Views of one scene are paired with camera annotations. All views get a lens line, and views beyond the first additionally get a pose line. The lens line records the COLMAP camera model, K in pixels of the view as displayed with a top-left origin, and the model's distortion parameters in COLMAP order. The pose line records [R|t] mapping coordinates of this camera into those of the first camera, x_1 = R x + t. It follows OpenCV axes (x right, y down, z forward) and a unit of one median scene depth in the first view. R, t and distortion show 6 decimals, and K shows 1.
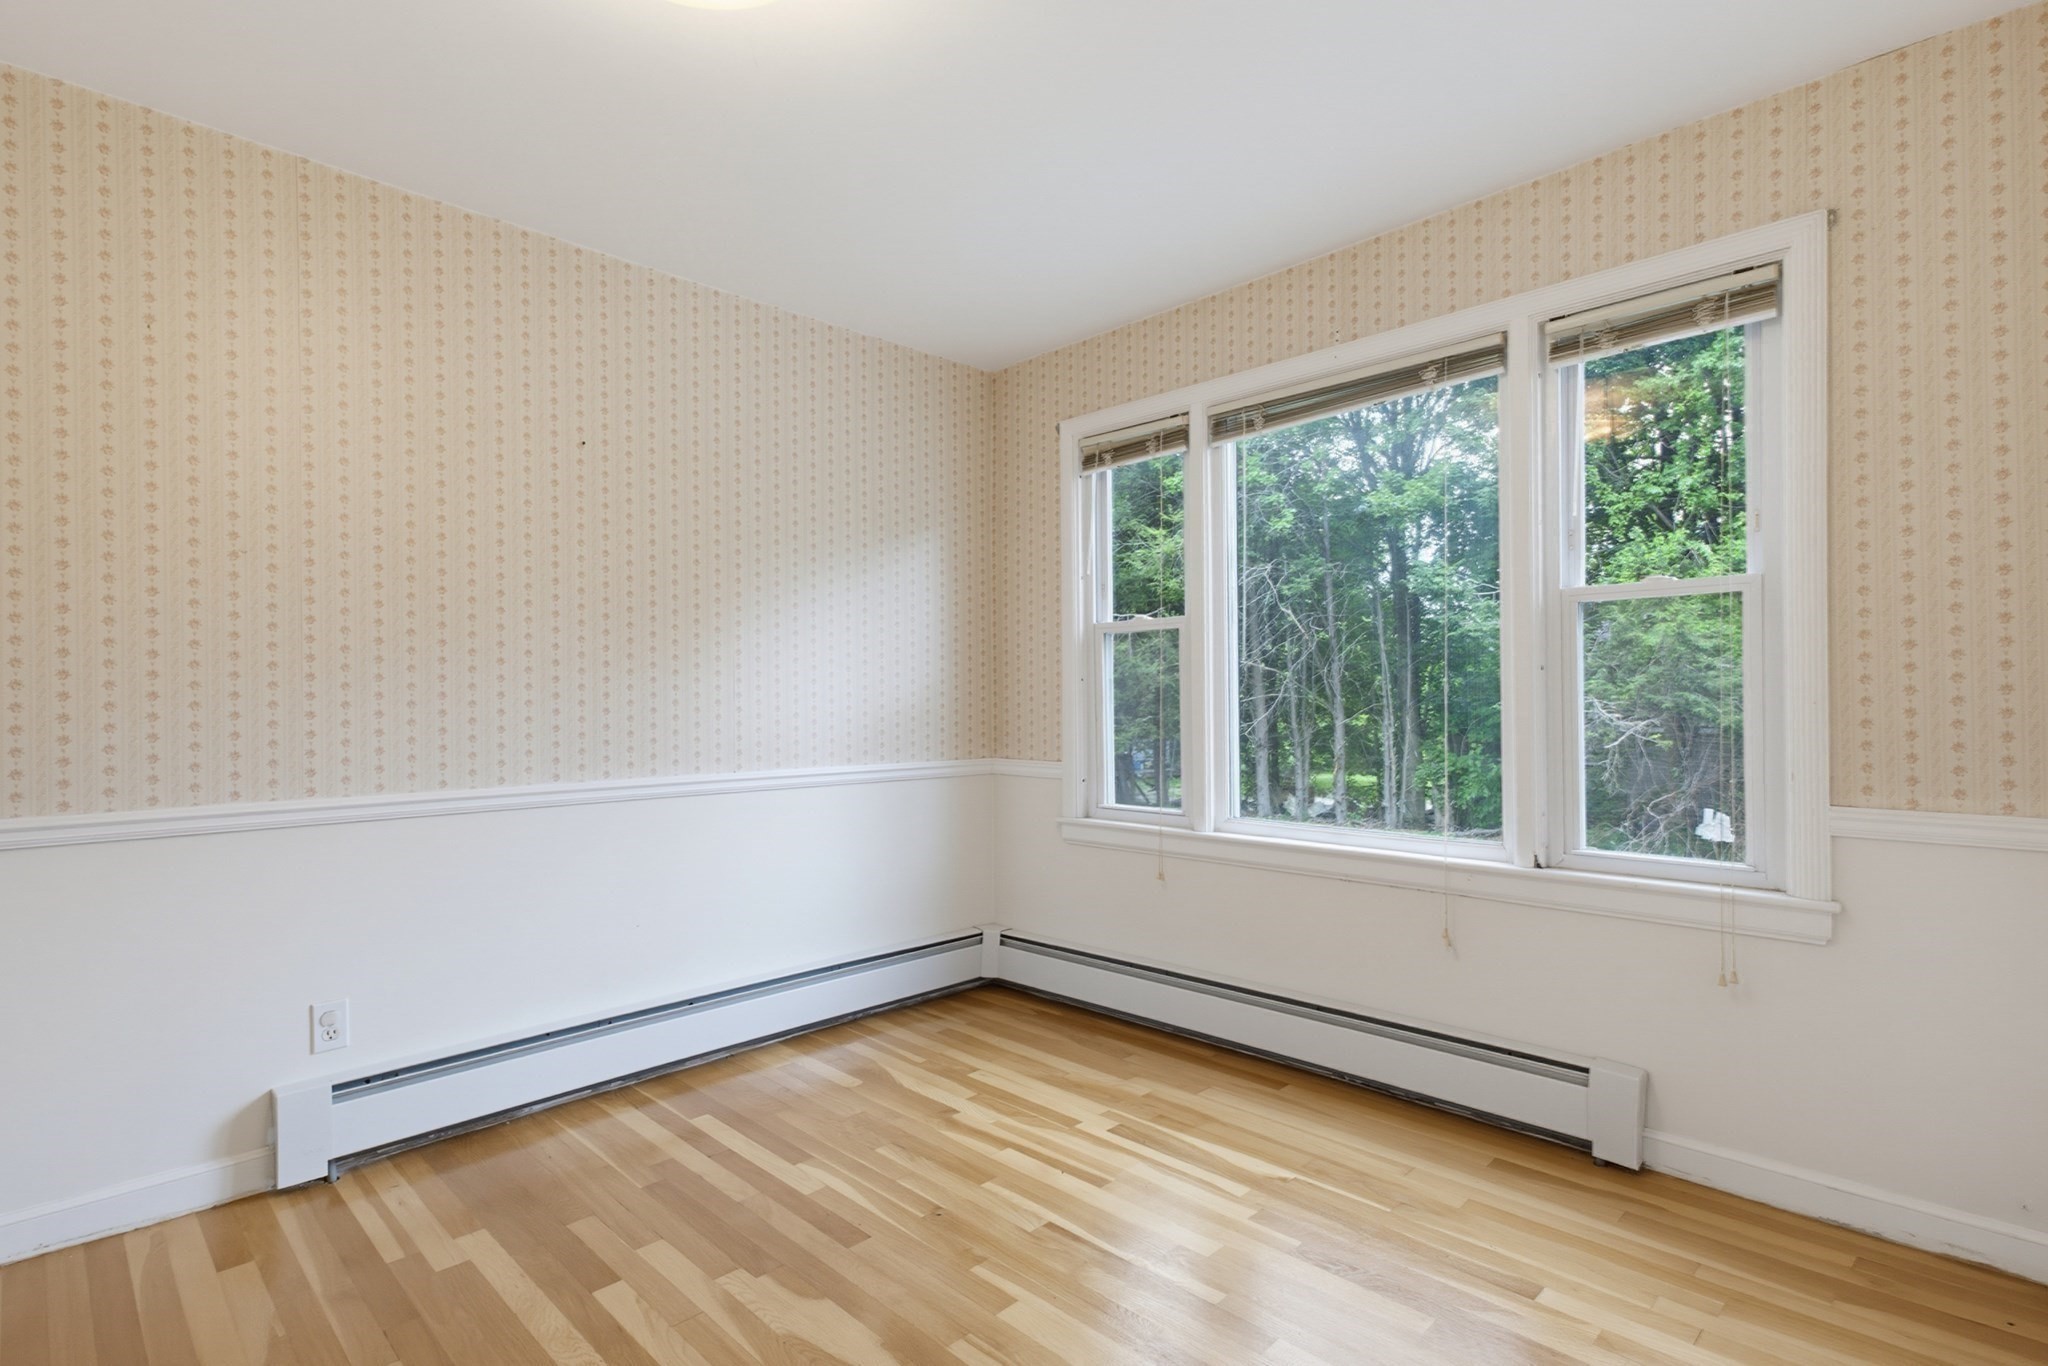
lens RADIAL K [[1009.3, 0, 964.2], [0, 1009.3, 707.7], [0, 0, 1]] dist [0.018621, -0.008780]
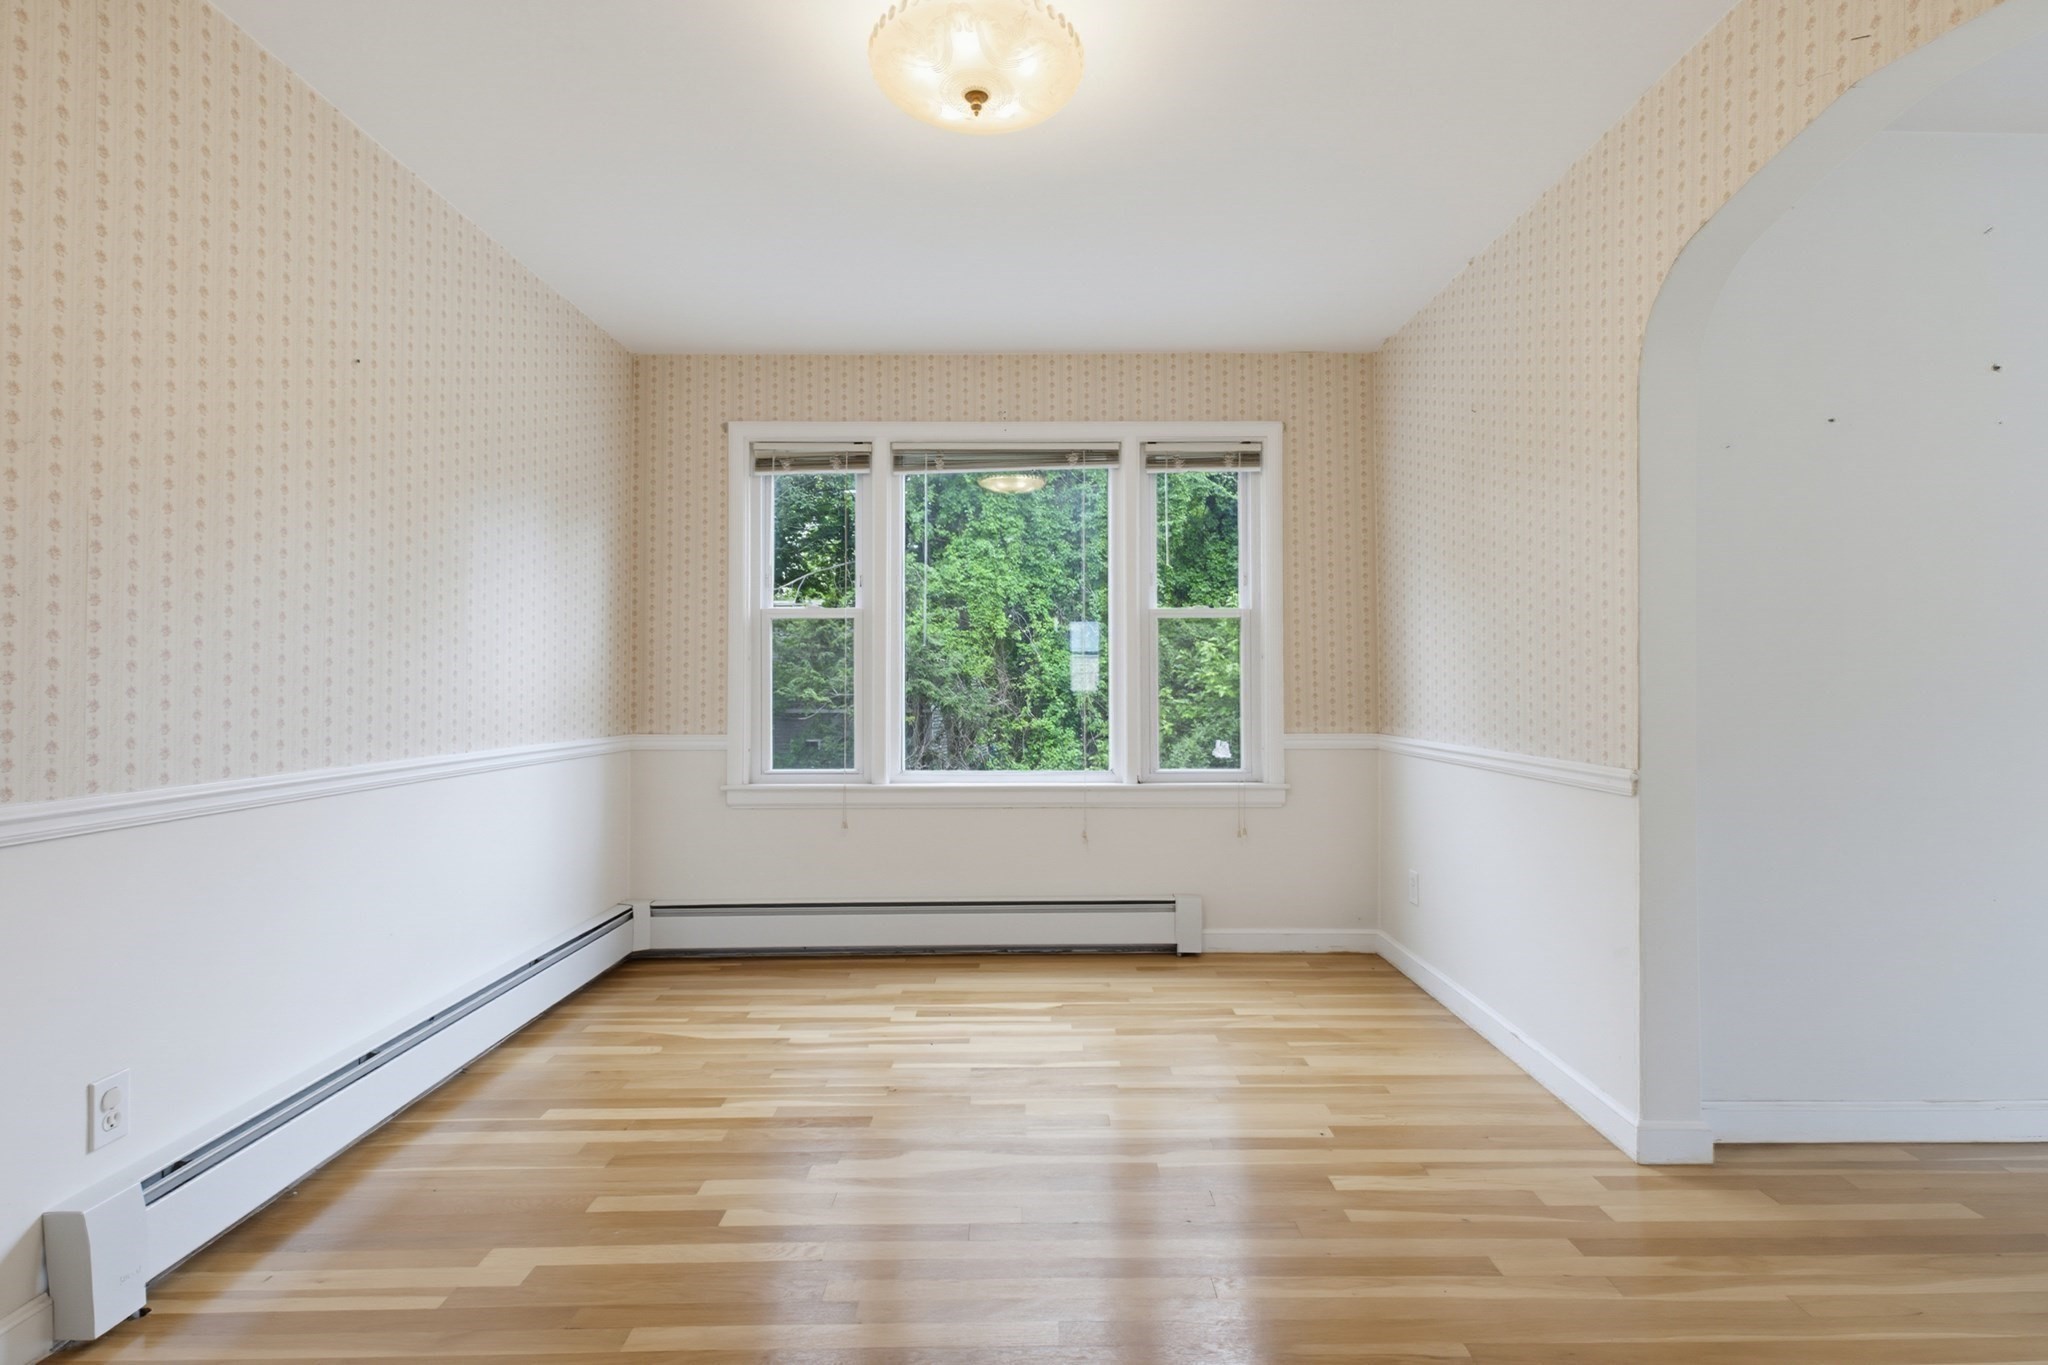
lens RADIAL K [[1009.3, 0, 1031.9], [0, 1009.3, 673.2], [0, 0, 1]] dist [0.018621, -0.008780]
pose [[0.698228, 0.012588, 0.715765, -0.640613], [0.002397, 0.999799, -0.019920, 0.015531], [-0.715872, 0.015624, 0.698057, 0.011086]]
